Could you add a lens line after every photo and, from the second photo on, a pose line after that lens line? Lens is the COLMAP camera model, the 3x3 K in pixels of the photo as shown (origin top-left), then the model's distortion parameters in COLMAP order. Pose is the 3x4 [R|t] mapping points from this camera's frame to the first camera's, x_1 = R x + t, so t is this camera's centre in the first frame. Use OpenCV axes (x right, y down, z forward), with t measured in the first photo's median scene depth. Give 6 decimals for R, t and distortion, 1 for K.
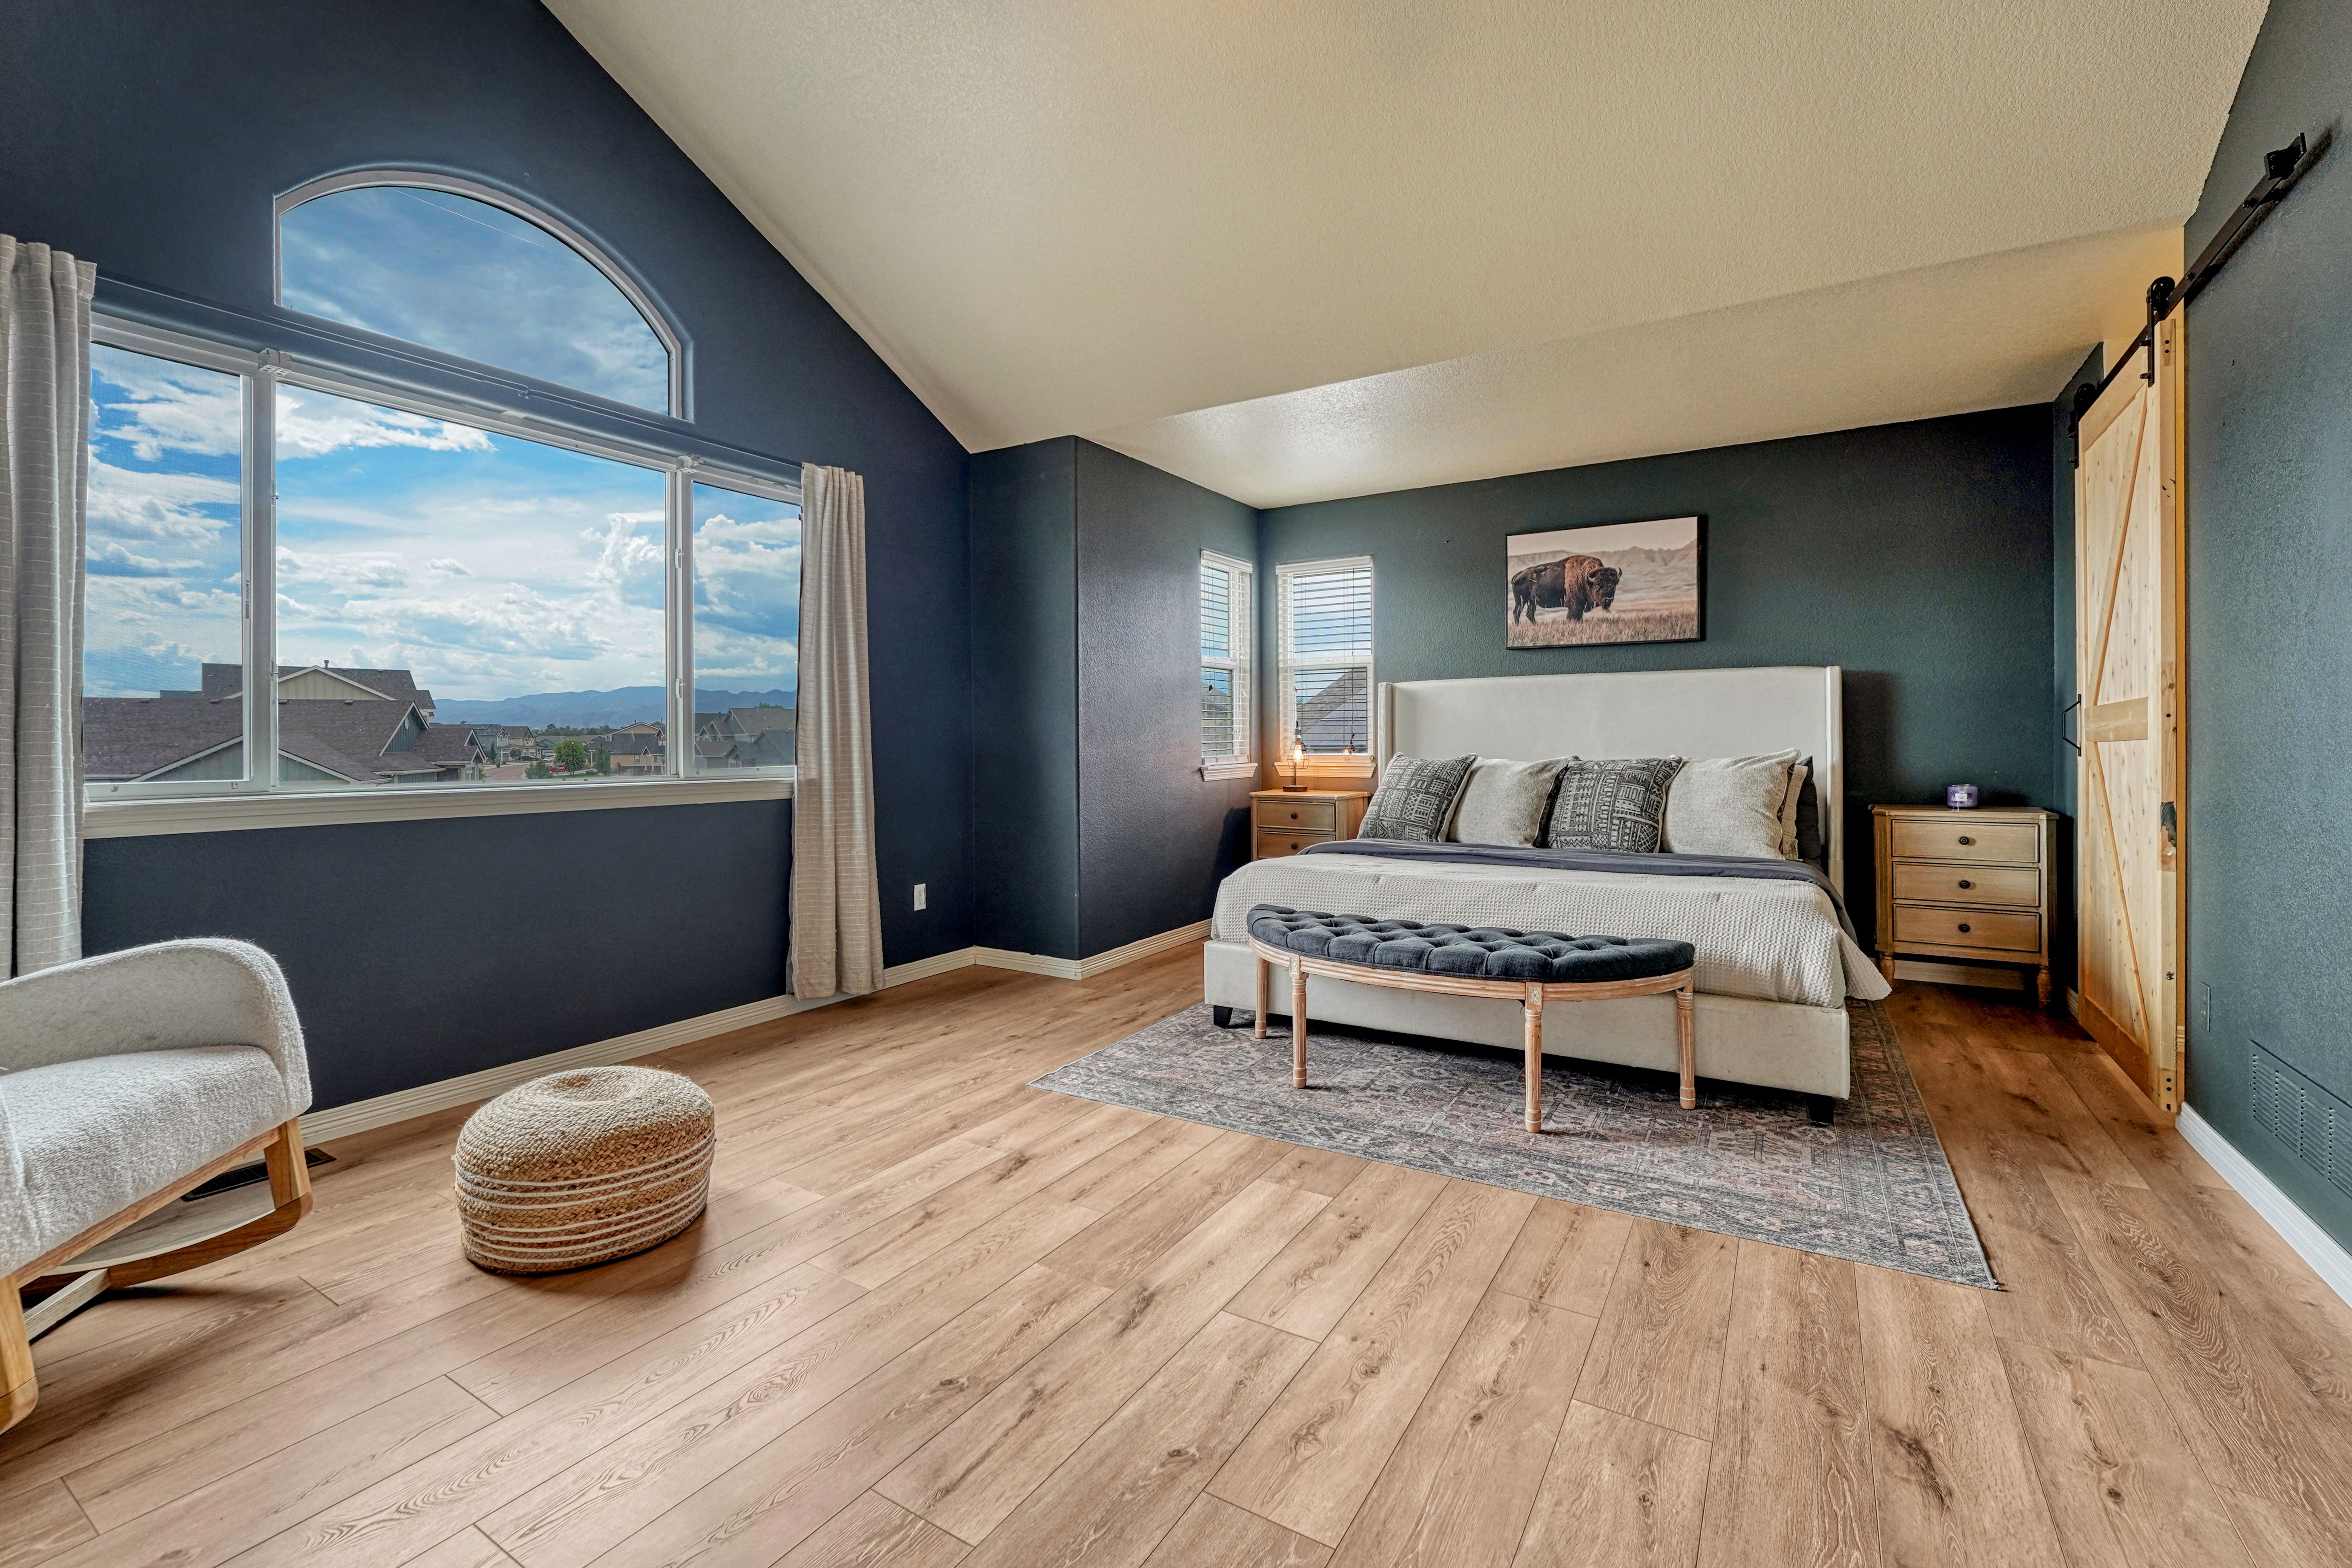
lens RADIAL K [[1005.4, 0, 1169.3], [0, 1005.4, 748.6], [0, 0, 1]] dist [-0.019553, -0.000211]
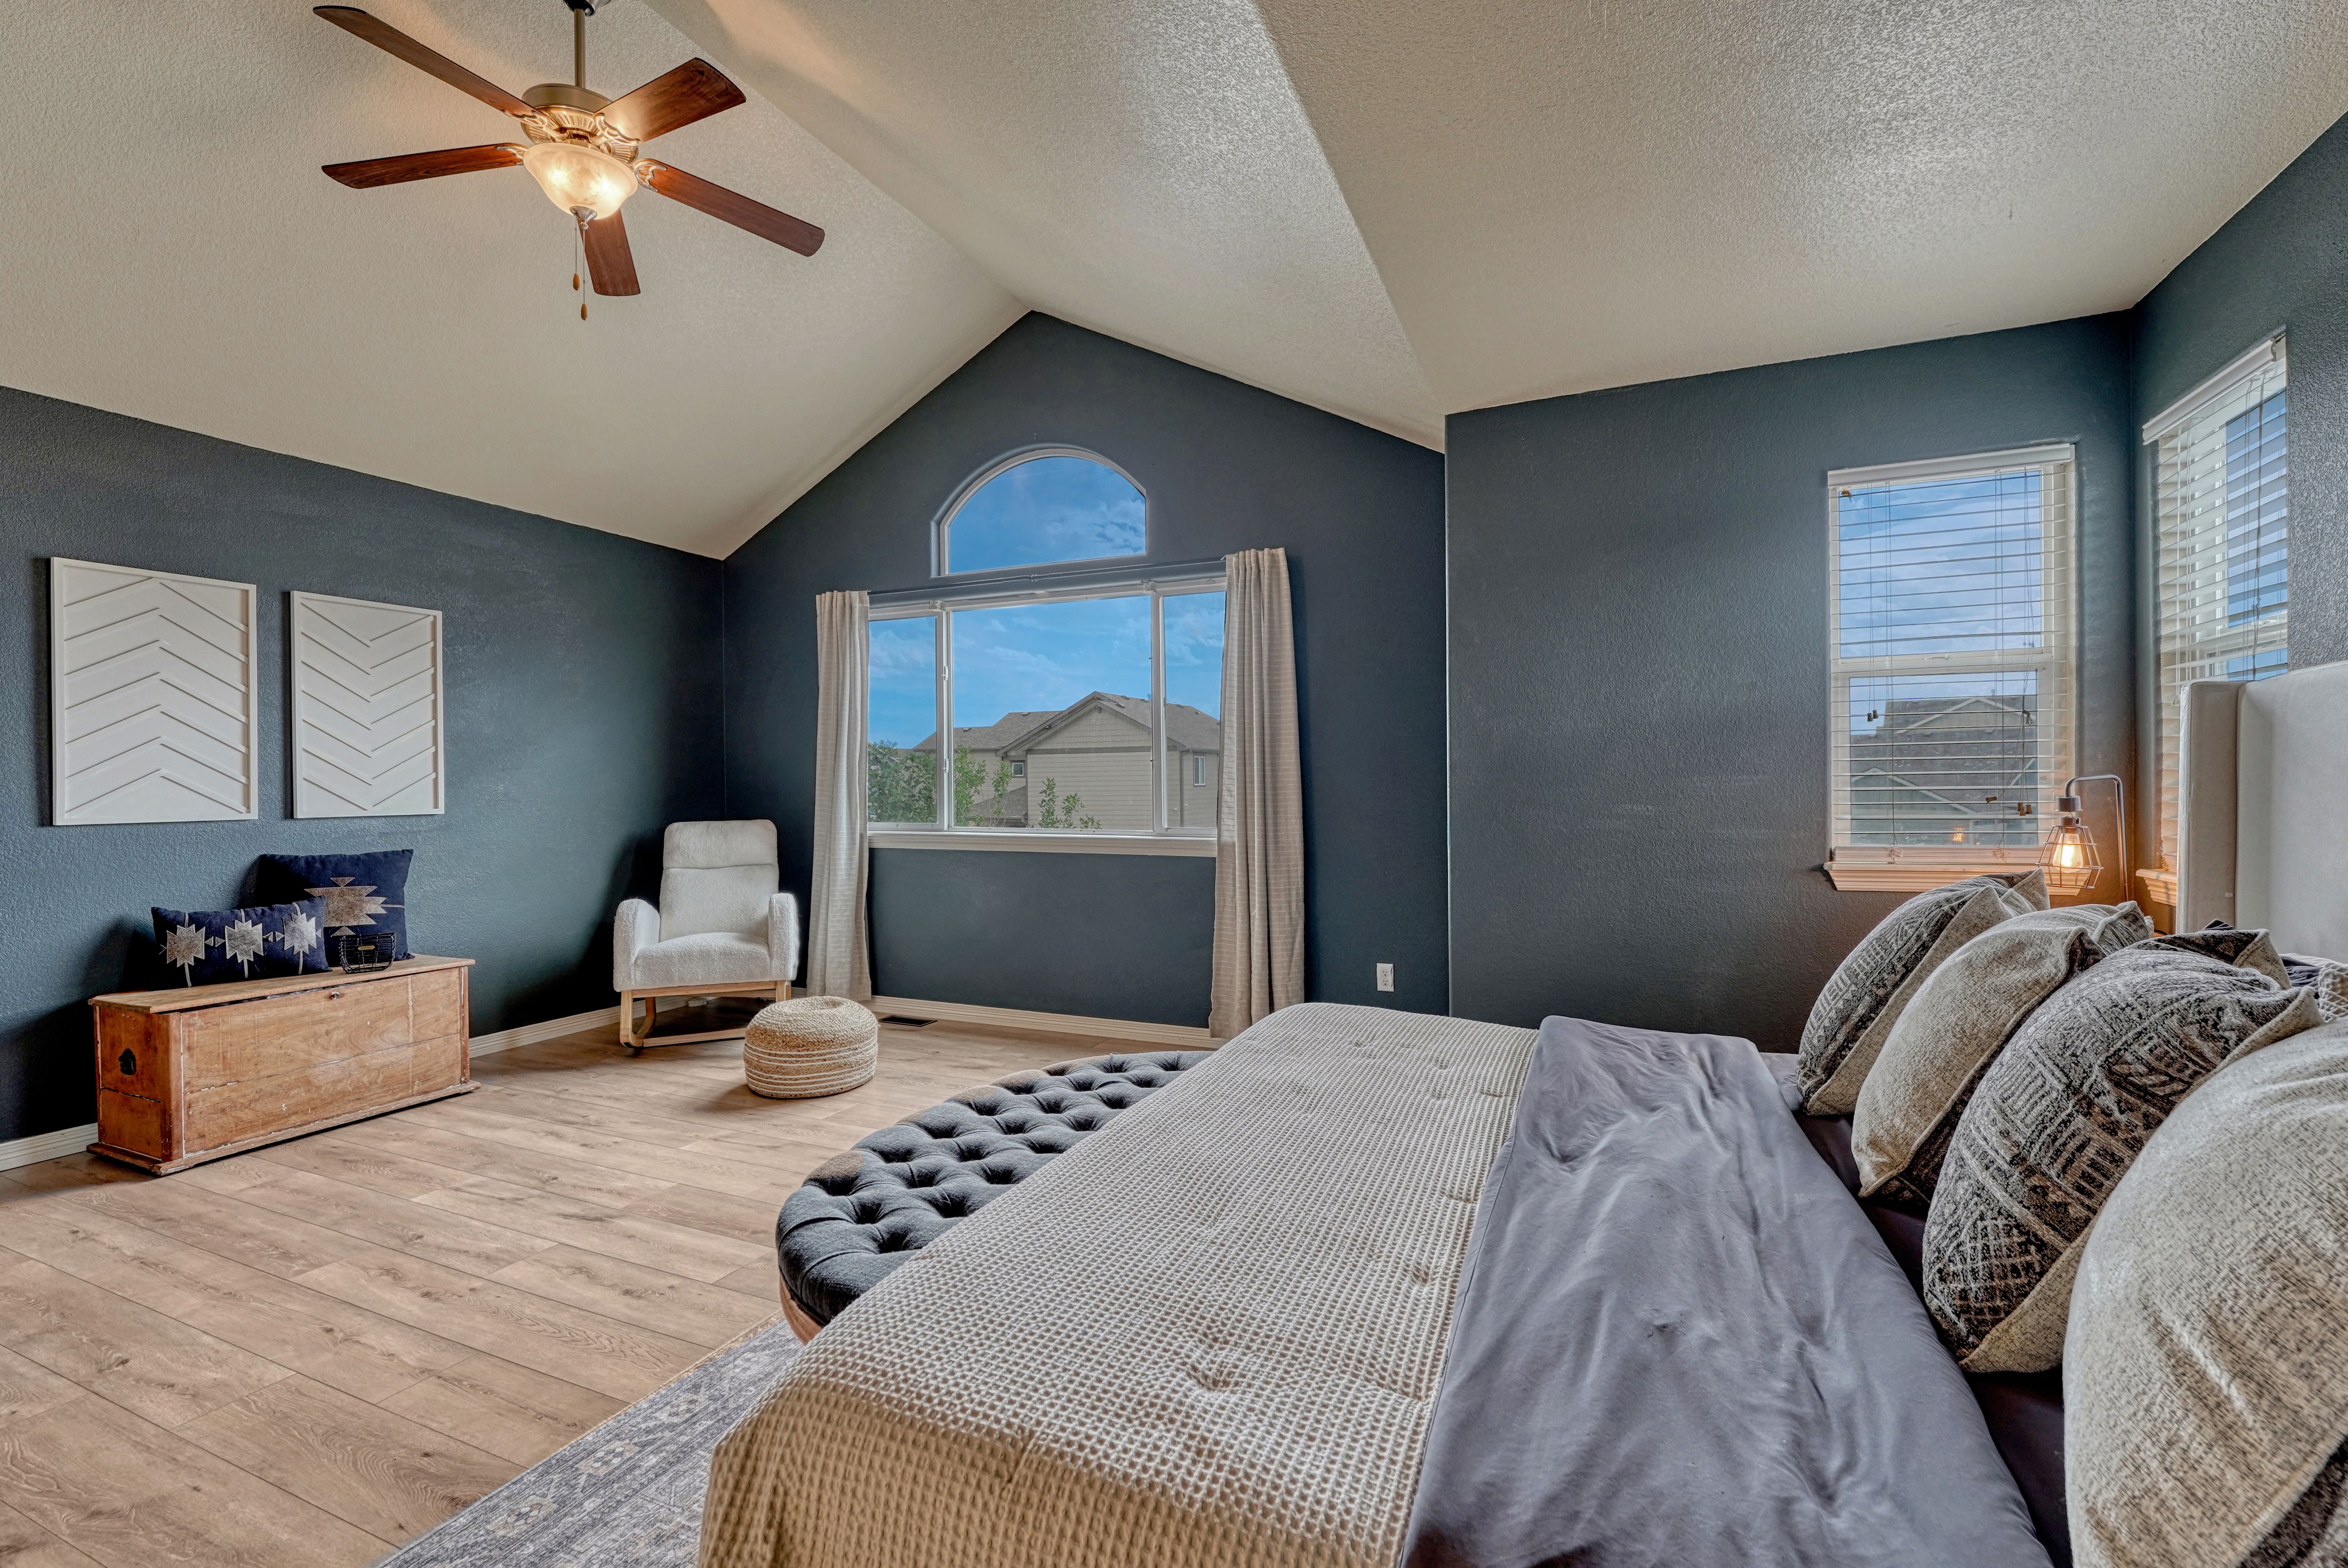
lens RADIAL K [[1015.4, 0, 1158.7], [0, 1015.4, 778.5], [0, 0, 1]] dist [-0.002124, 0.000277]
pose [[0.134972, 0.004511, -0.990839, 1.165235], [0.000586, 0.999989, 0.004633, -0.069281], [0.990849, -0.001206, 0.134968, 1.218948]]
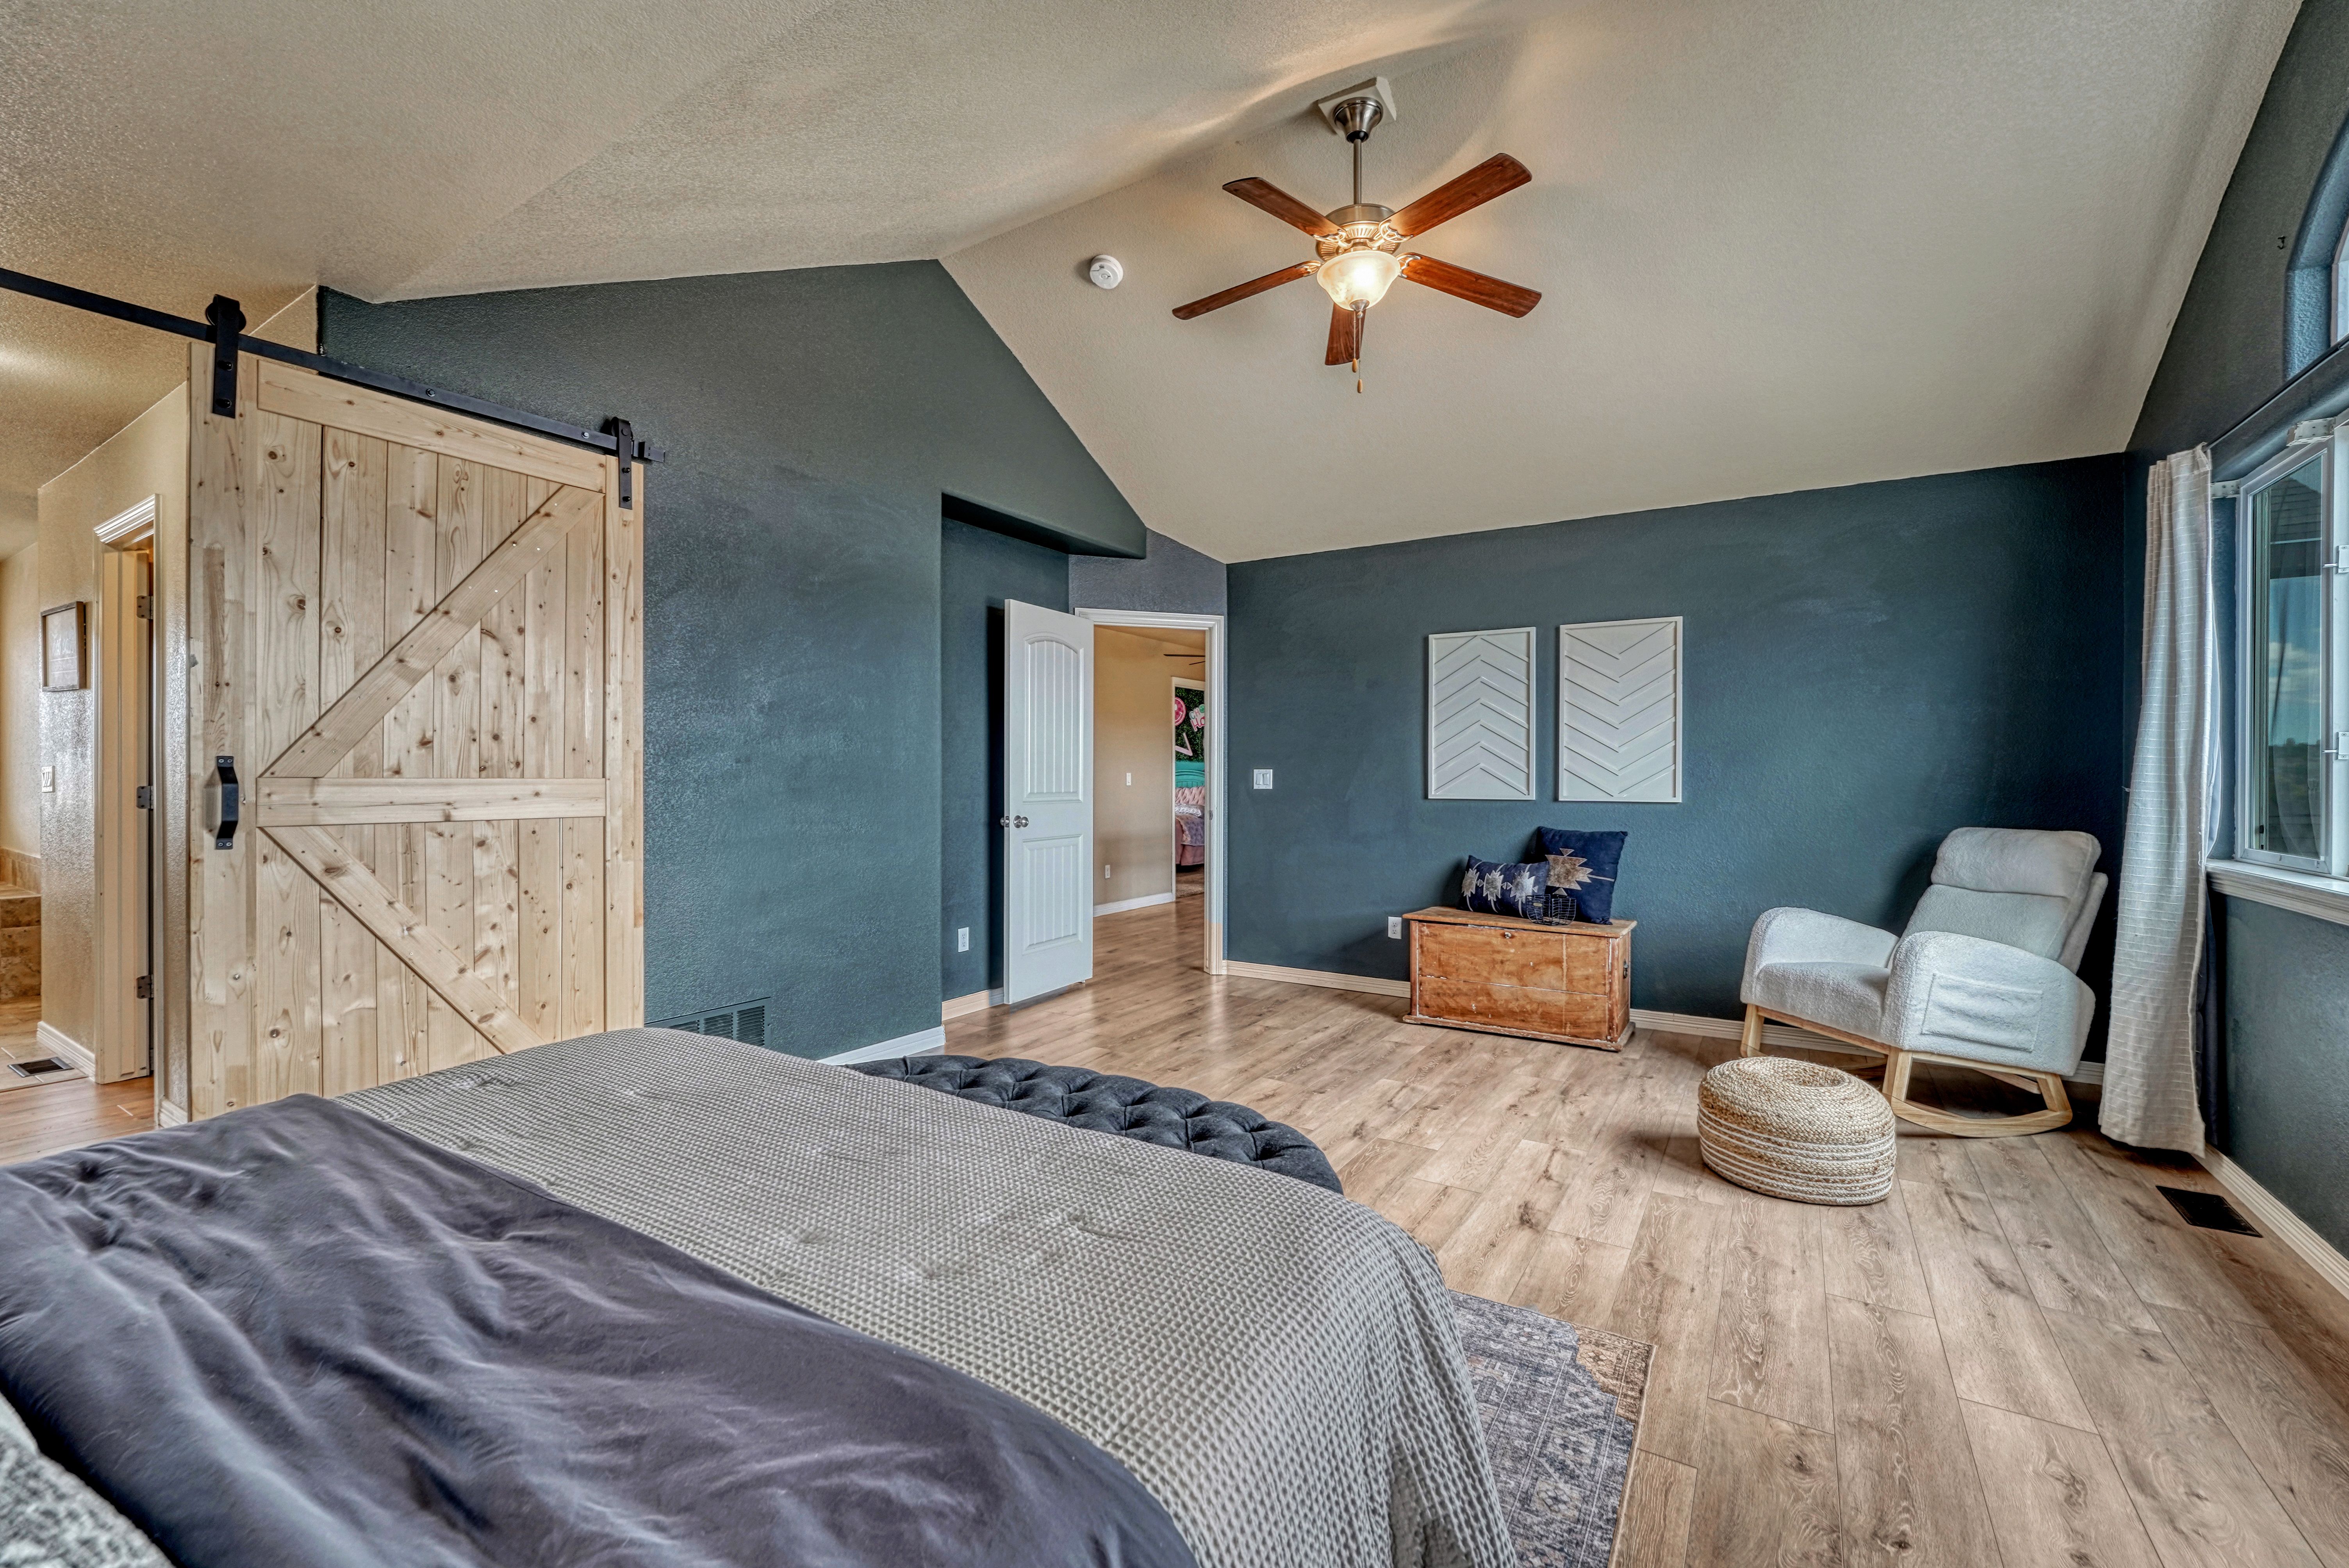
lens RADIAL K [[979.8, 0, 1187.6], [0, 979.8, 775.0], [0, 0, 1]] dist [-0.000997, -0.000006]
pose [[-0.999885, 0.002923, -0.014895, 0.224600], [0.002869, 0.999989, 0.003600, -0.061934], [0.014906, 0.003557, -0.999883, 2.051098]]
